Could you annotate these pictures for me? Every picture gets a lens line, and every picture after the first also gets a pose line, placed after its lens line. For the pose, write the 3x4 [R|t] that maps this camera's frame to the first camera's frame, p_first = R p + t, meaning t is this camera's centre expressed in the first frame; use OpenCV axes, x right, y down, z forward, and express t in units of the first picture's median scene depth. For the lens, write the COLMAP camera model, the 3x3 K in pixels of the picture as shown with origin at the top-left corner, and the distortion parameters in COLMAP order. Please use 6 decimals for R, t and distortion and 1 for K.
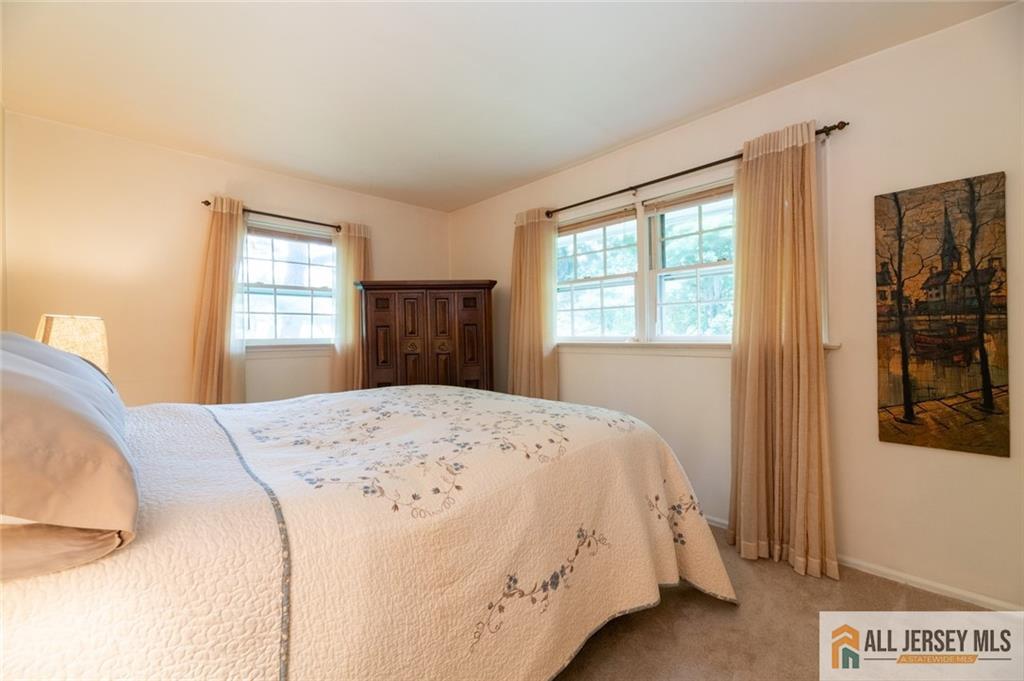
lens RADIAL K [[413.2, 0, 506.0], [0, 413.2, 337.6], [0, 0, 1]] dist [-0.003801, -0.000977]
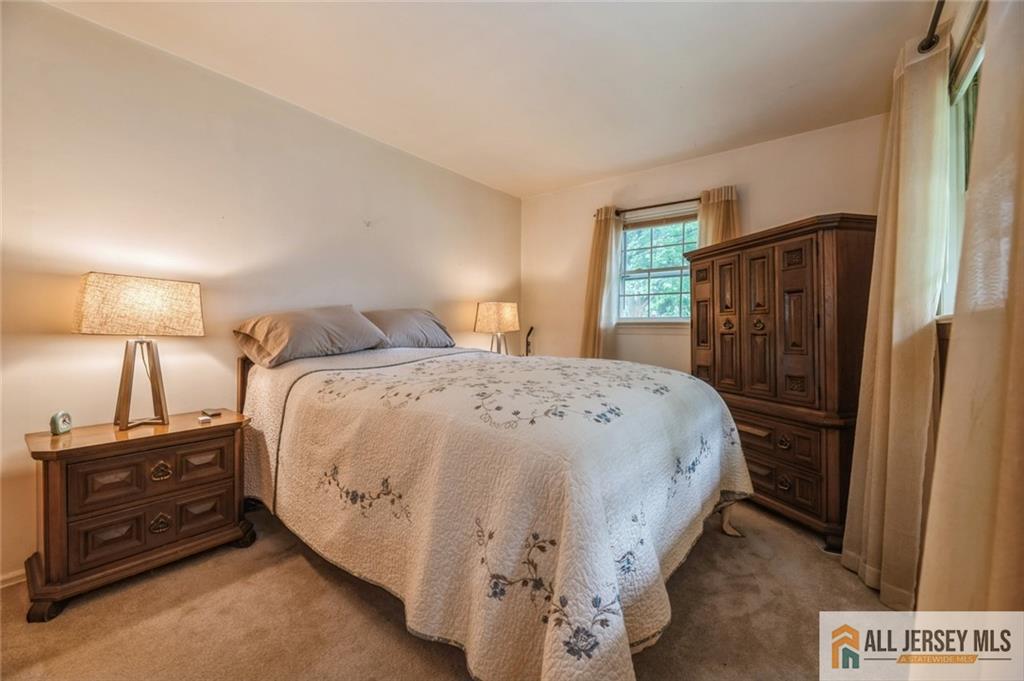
lens RADIAL K [[413.2, 0, 507.5], [0, 413.2, 332.5], [0, 0, 1]] dist [-0.003801, -0.000977]
pose [[0.146616, 0.022651, -0.988934, 0.557182], [-0.017350, 0.999643, 0.020324, 0.031155], [0.989041, 0.014178, 0.146957, 0.513993]]
